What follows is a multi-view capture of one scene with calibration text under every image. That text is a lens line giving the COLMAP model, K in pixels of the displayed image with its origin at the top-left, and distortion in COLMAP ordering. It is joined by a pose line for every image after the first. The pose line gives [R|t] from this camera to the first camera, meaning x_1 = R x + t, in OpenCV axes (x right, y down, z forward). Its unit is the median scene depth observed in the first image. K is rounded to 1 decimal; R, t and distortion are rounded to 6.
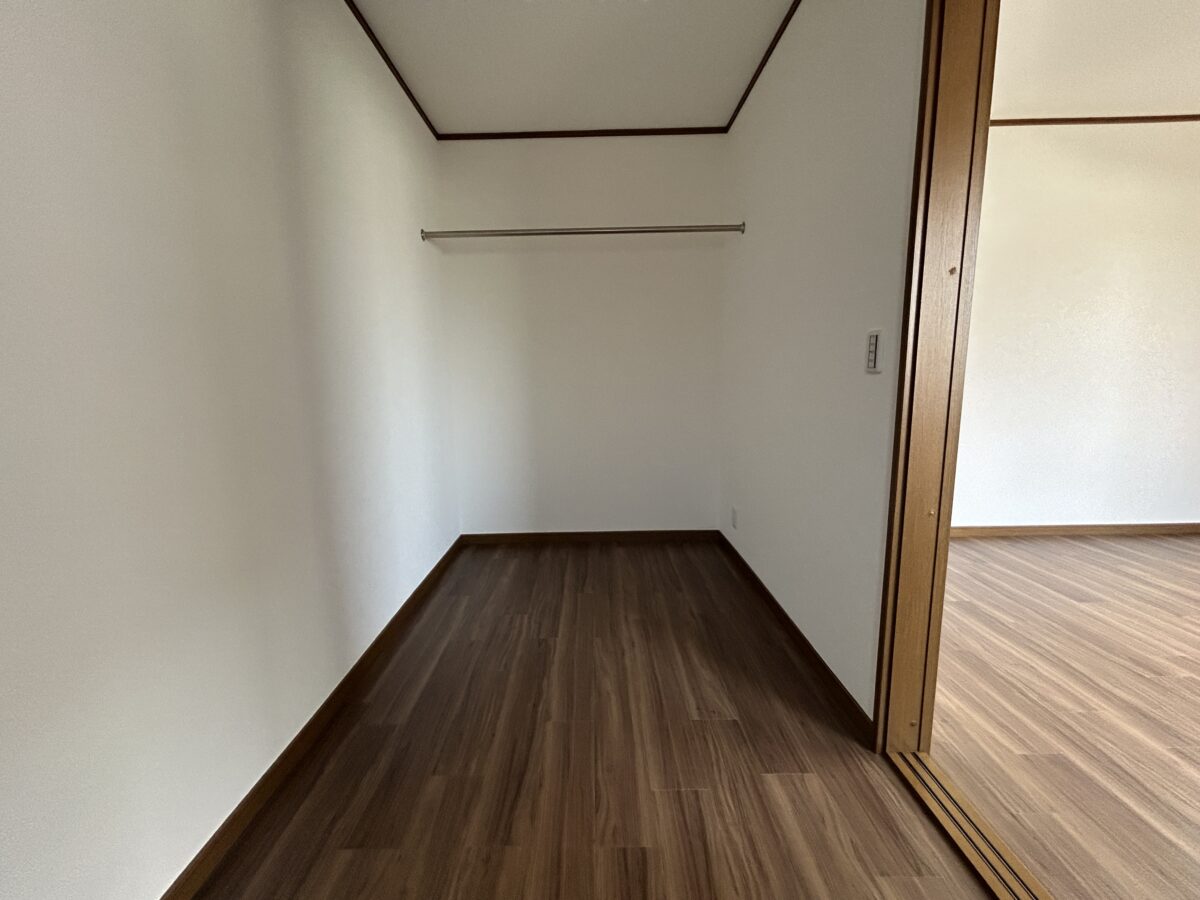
lens RADIAL K [[485.3, 0, 591.6], [0, 485.3, 447.3], [0, 0, 1]] dist [-0.000434, -0.000223]
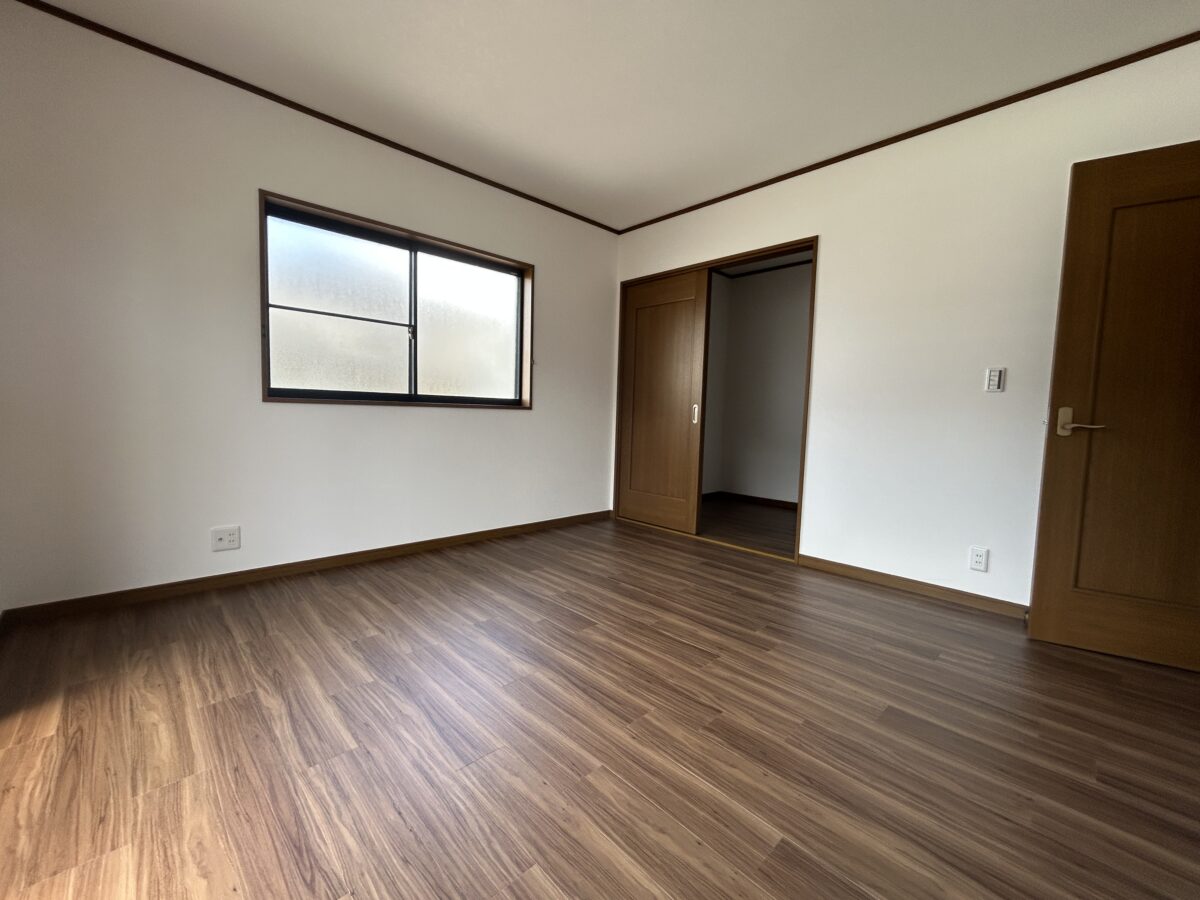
lens RADIAL K [[485.3, 0, 591.6], [0, 485.3, 447.3], [0, 0, 1]] dist [-0.000434, -0.000223]
pose [[-0.722928, 0.052091, -0.688957, 2.071845], [-0.119932, 0.972556, 0.199379, -0.152265], [0.680434, 0.226764, -0.696841, 1.298835]]
